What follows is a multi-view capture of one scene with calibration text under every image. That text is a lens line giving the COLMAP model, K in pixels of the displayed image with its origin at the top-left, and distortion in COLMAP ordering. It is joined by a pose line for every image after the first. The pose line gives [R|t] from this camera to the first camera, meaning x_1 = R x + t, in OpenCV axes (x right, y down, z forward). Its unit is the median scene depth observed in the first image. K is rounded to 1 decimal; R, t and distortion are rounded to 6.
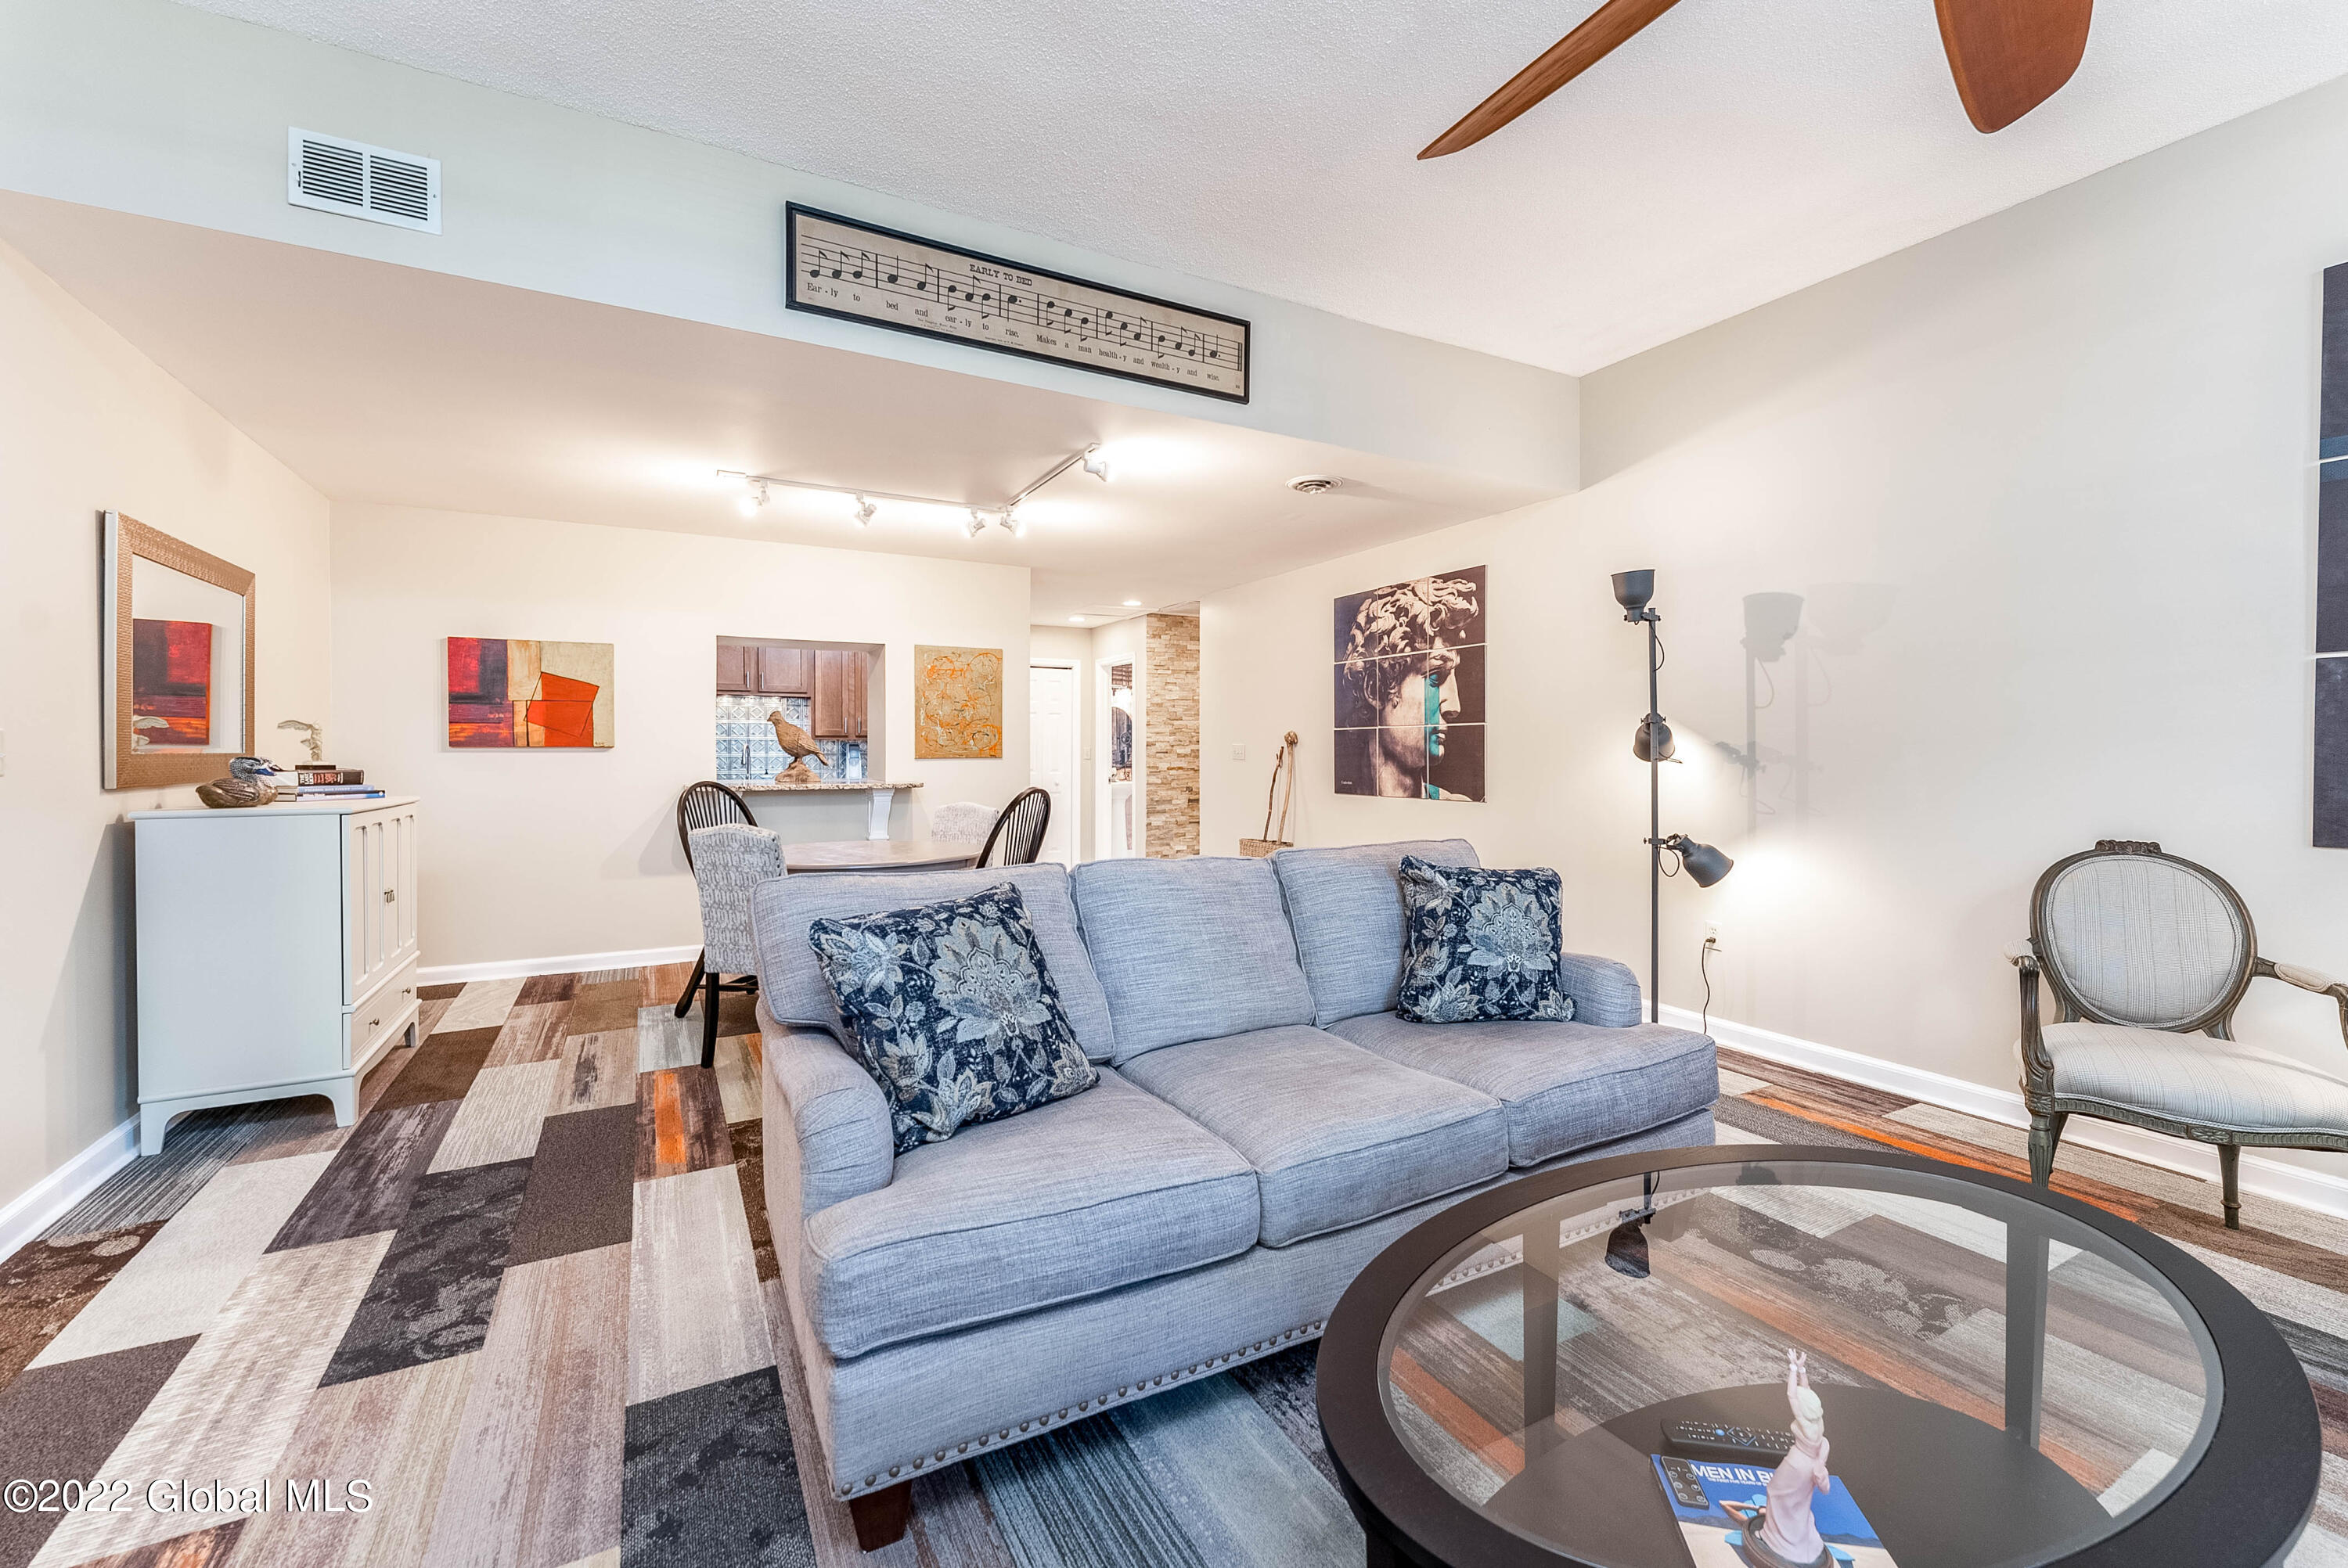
lens RADIAL K [[963.8, 0, 1164.2], [0, 963.8, 765.2], [0, 0, 1]] dist [0.001423, 0.000114]
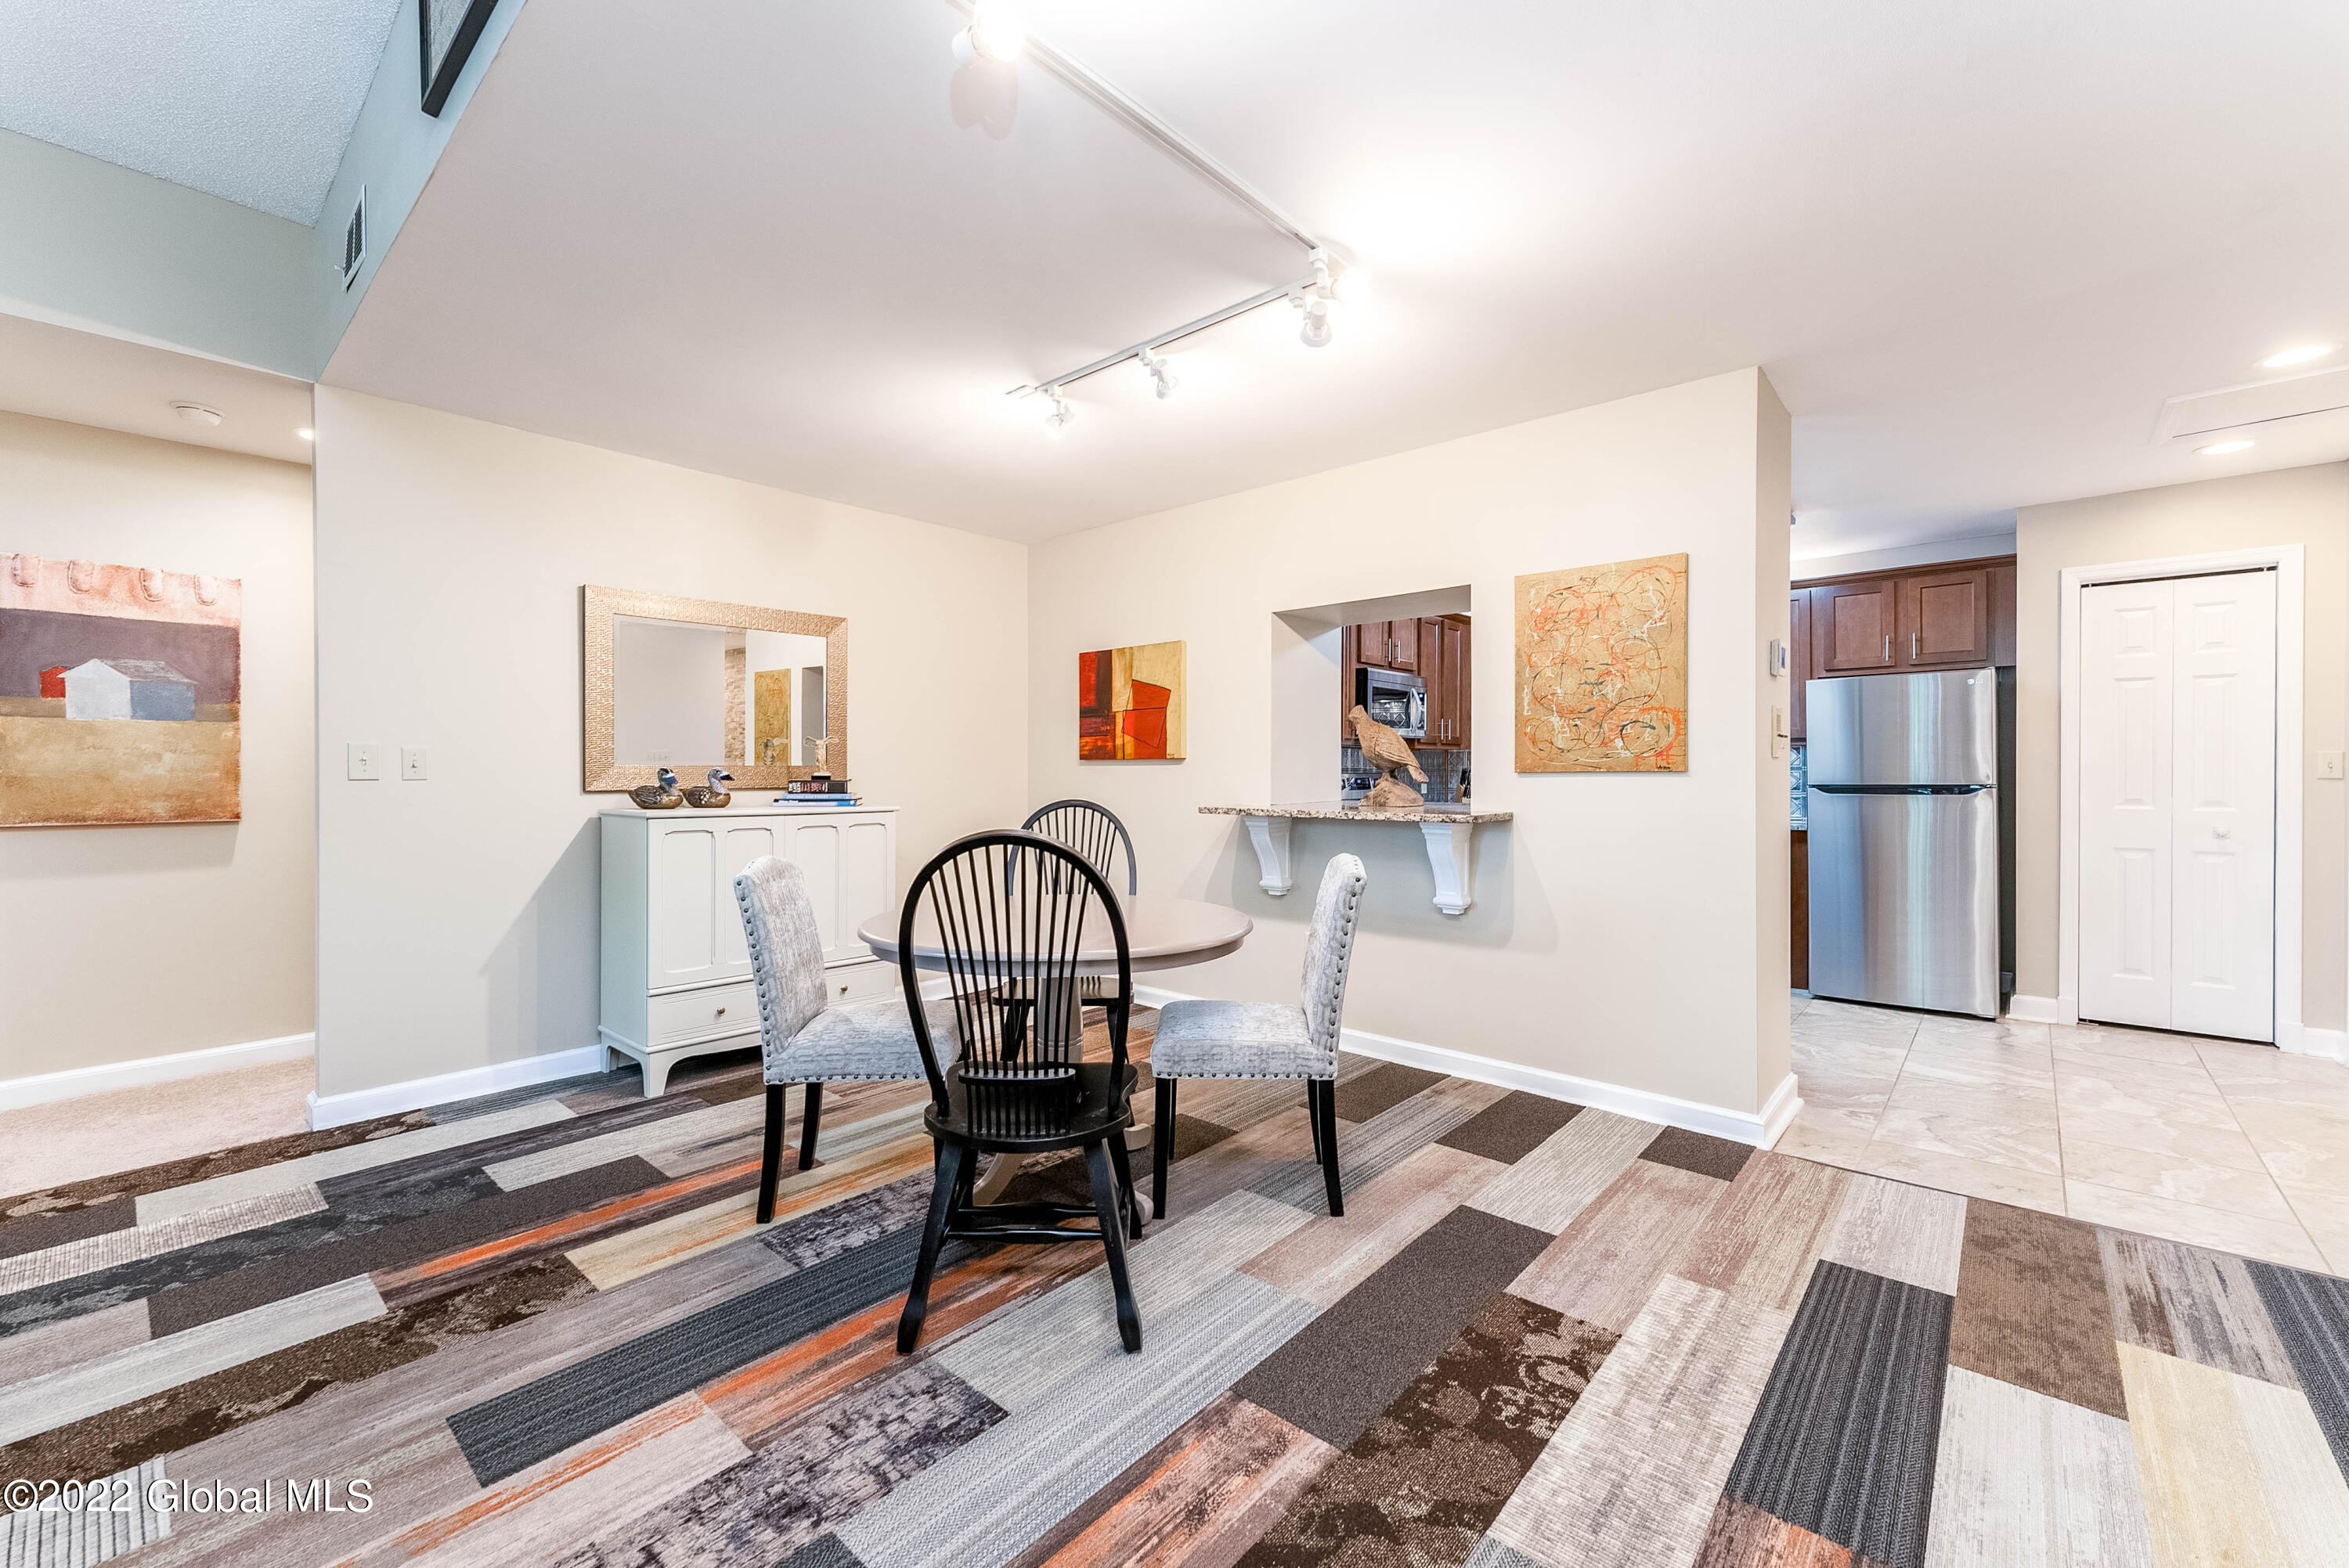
lens RADIAL K [[969.7, 0, 1168.7], [0, 969.7, 775.5], [0, 0, 1]] dist [0.001888, -0.000062]
pose [[0.349657, 0.003923, -0.936869, 0.258082], [-0.012245, 0.999925, -0.000383, -0.003386], [0.936798, 0.011606, 0.349679, 0.726847]]
